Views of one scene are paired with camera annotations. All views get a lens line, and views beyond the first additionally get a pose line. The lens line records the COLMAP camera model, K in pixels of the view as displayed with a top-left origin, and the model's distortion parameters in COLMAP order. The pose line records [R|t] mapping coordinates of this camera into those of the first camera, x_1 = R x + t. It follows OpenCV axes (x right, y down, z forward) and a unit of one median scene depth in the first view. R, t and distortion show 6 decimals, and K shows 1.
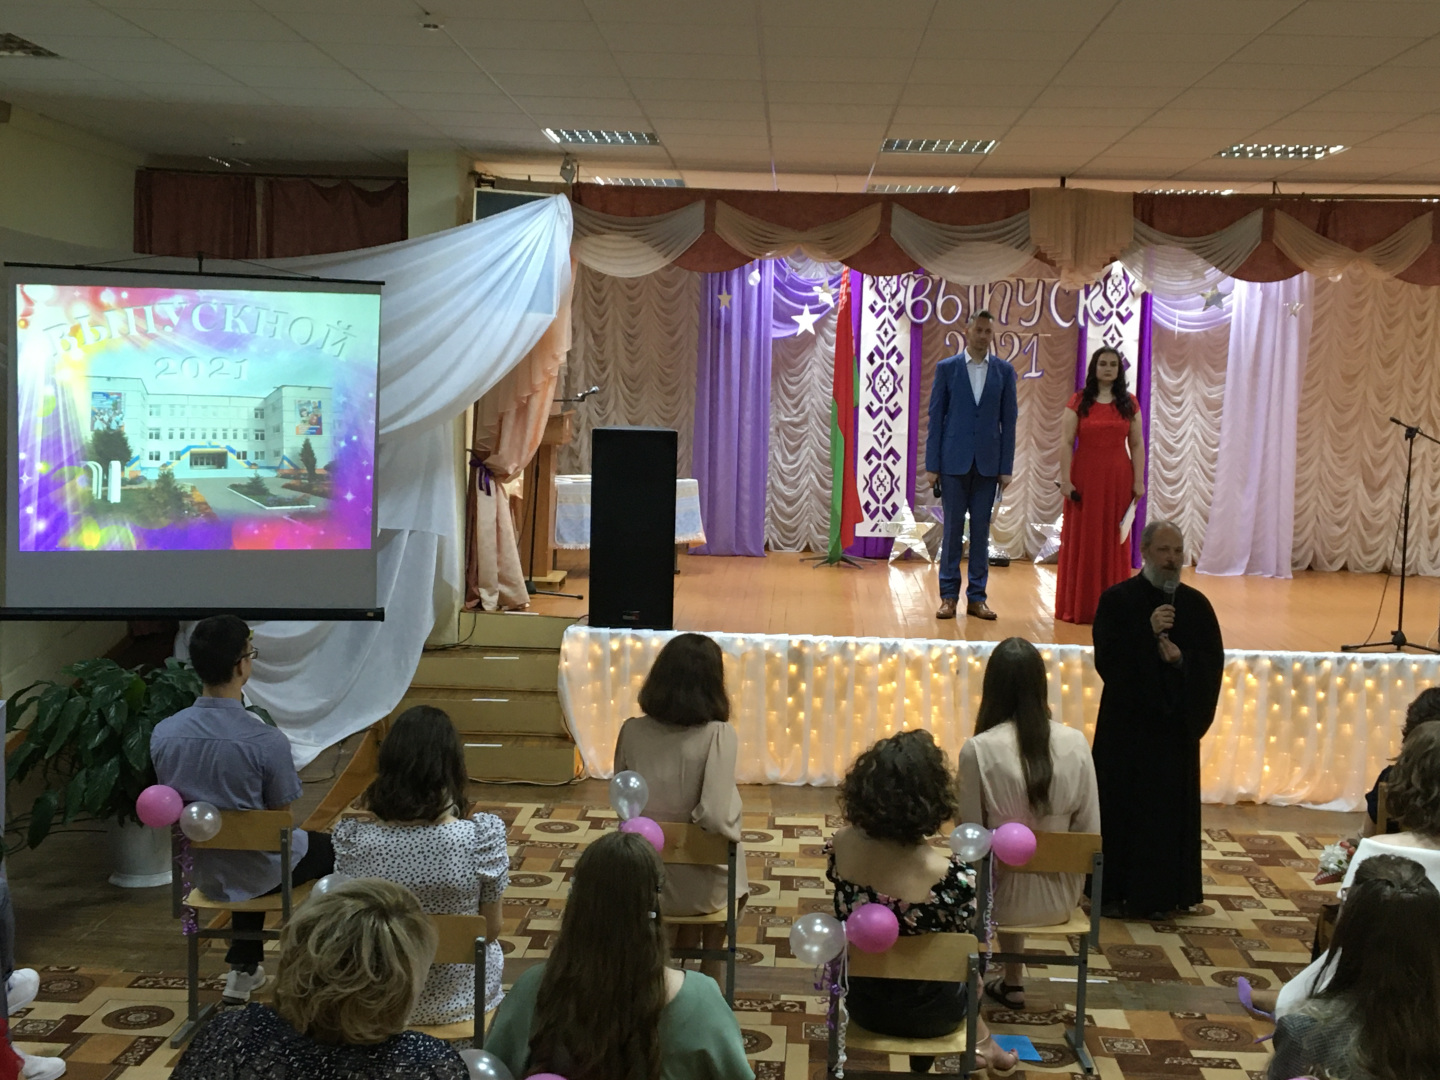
lens RADIAL K [[1859.9, 0, 720.0], [0, 1859.9, 540.0], [0, 0, 1]] dist [0.093124, -0.059984]
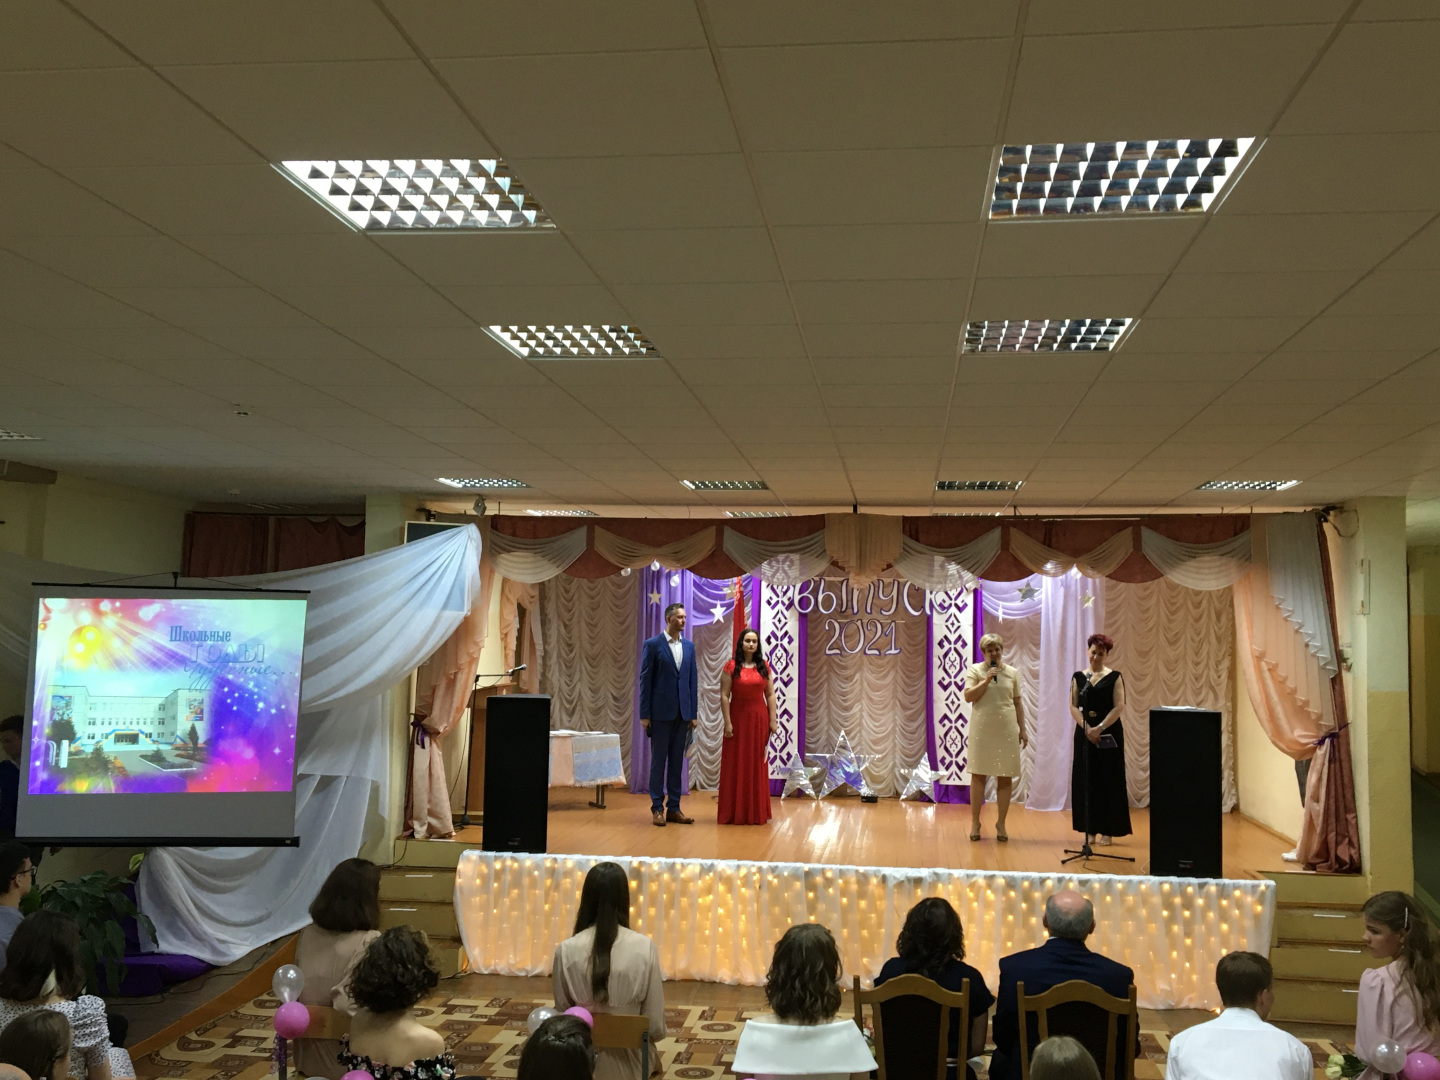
lens RADIAL K [[1435.0, 0, 720.0], [0, 1435.0, 540.0], [0, 0, 1]] dist [0.114308, -0.202409]
pose [[0.995979, -0.016817, -0.087995, 0.177265], [0.002042, 0.986231, -0.165361, -0.000045], [0.089564, 0.164516, 0.982300, -0.009974]]
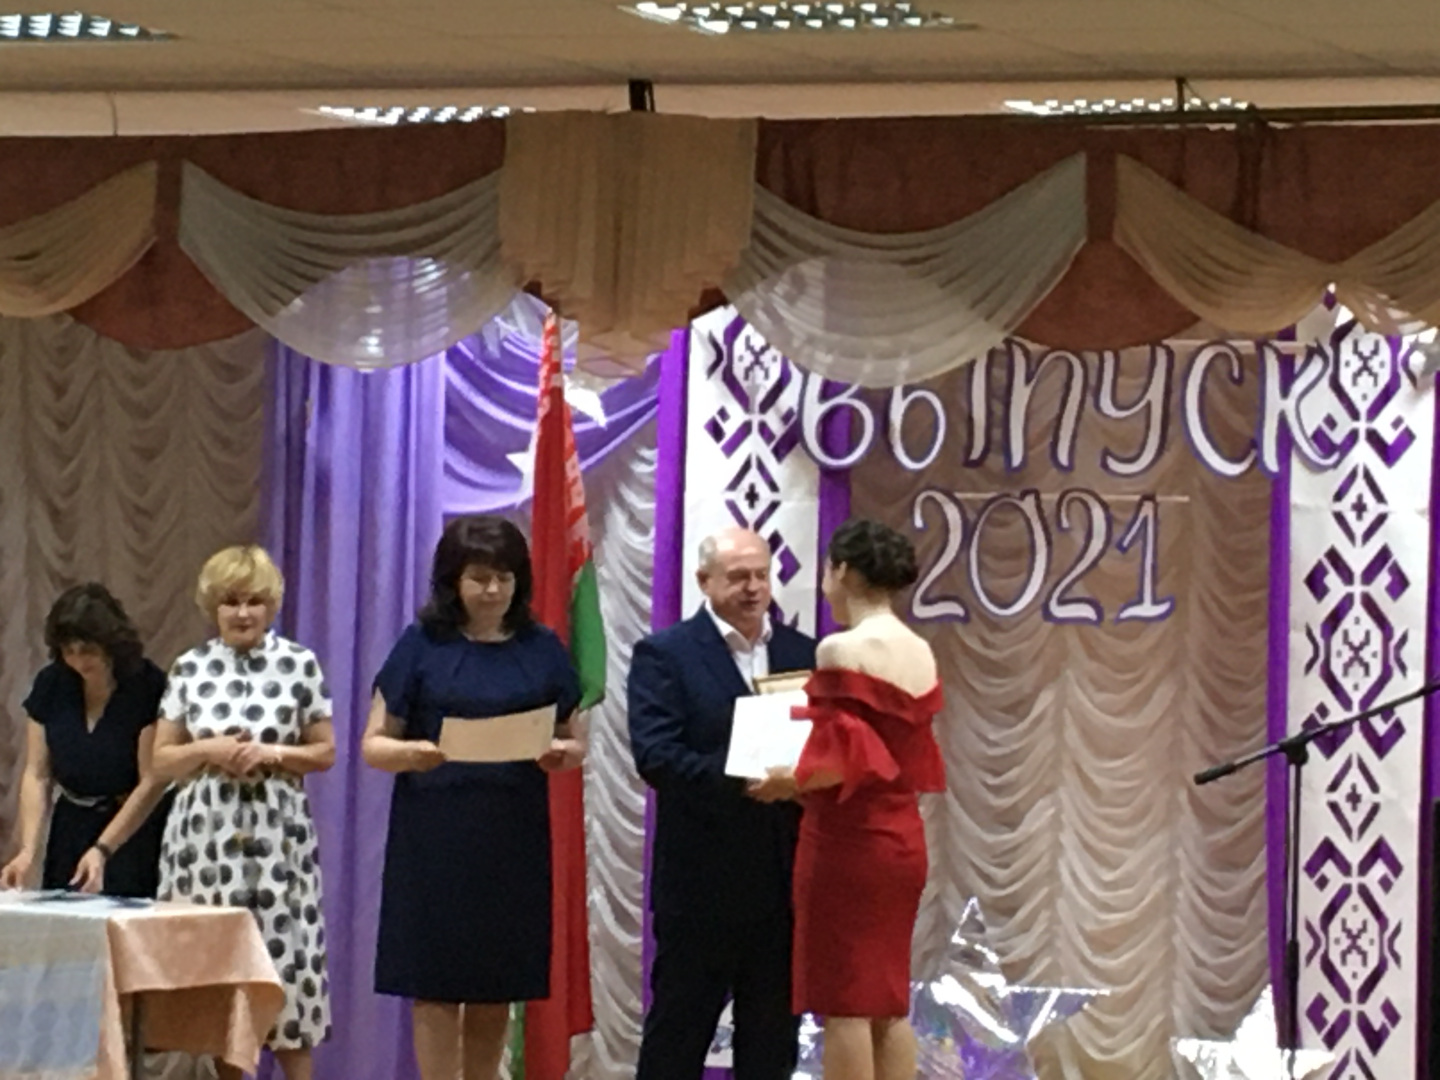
lens RADIAL K [[6141.7, 0, 720.0], [0, 6141.7, 540.0], [0, 0, 1]] dist [0.150390, 2.004698]
pose [[0.950617, -0.009916, -0.310208, 0.581728], [-0.023494, 0.994323, -0.103779, 0.026043], [0.309476, 0.105942, 0.944987, -0.155002]]
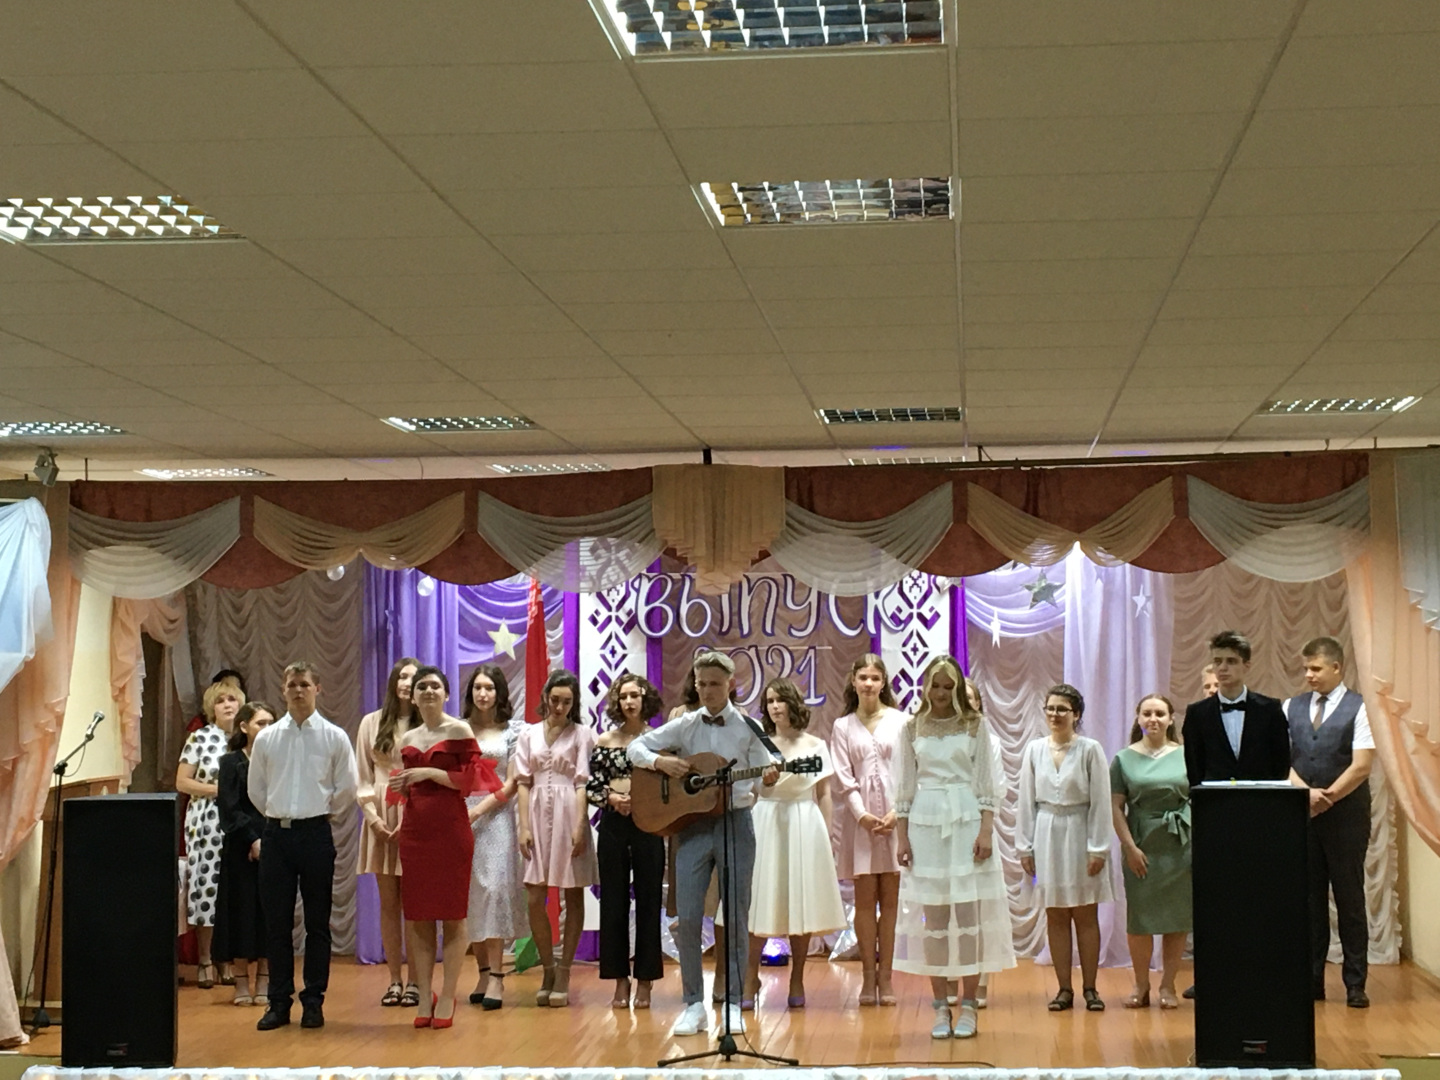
lens RADIAL K [[2708.4, 0, 720.0], [0, 2708.4, 540.0], [0, 0, 1]] dist [0.086402, 0.062435]
pose [[0.997787, -0.039876, -0.053202, 0.246561], [0.031613, 0.988481, -0.148010, 0.007789], [0.058491, 0.146000, 0.987554, -0.092888]]
